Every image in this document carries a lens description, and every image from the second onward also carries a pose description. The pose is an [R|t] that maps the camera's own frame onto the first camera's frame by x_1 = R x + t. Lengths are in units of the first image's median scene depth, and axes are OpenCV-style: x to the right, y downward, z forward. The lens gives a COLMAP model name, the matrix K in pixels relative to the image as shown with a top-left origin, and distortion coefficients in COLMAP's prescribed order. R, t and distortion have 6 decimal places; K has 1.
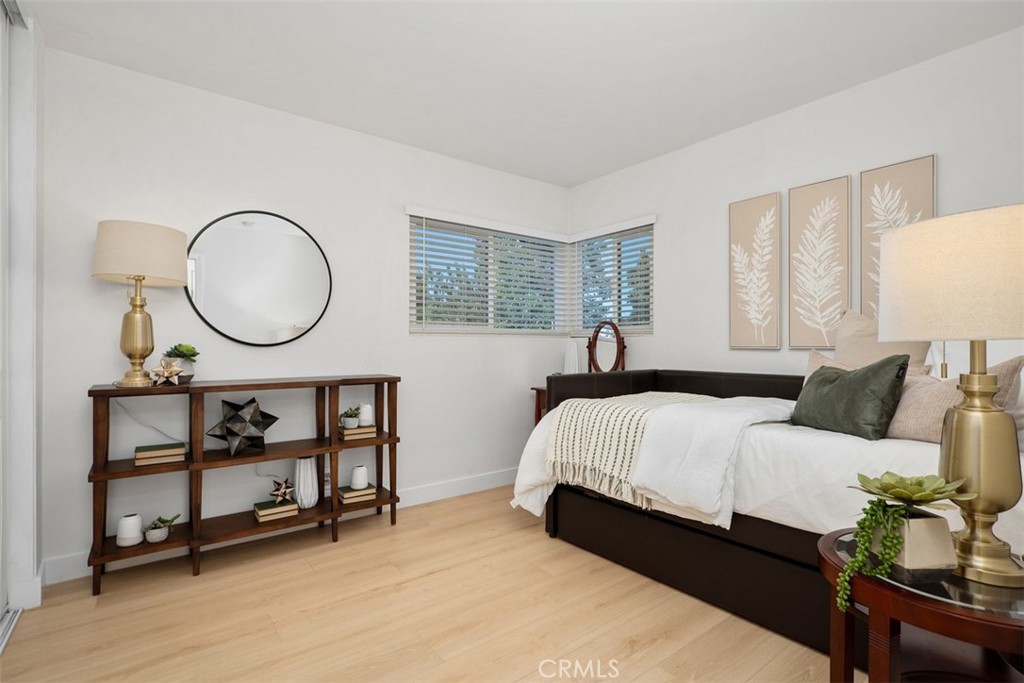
lens RADIAL K [[478.2, 0, 506.4], [0, 478.2, 343.5], [0, 0, 1]] dist [-0.031026, 0.004112]
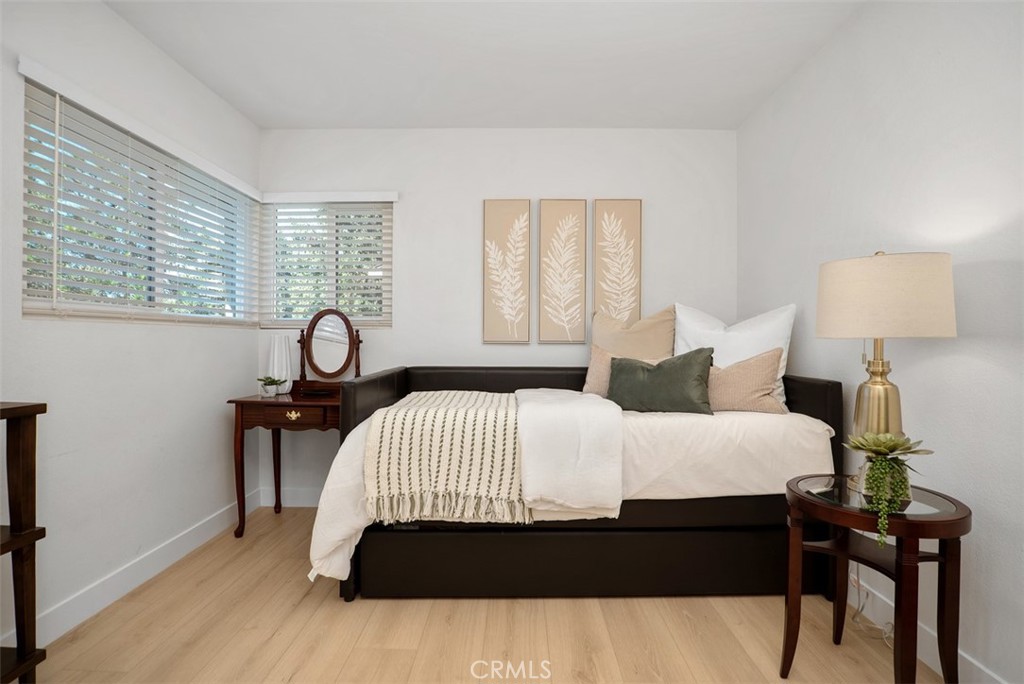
lens RADIAL K [[478.2, 0, 513.9], [0, 478.2, 342.0], [0, 0, 1]] dist [-0.031026, 0.004112]
pose [[0.615268, -0.001789, 0.788316, -0.343412], [-0.006346, 0.999954, 0.007222, 0.000910], [-0.788292, -0.009446, 0.615229, 0.379341]]
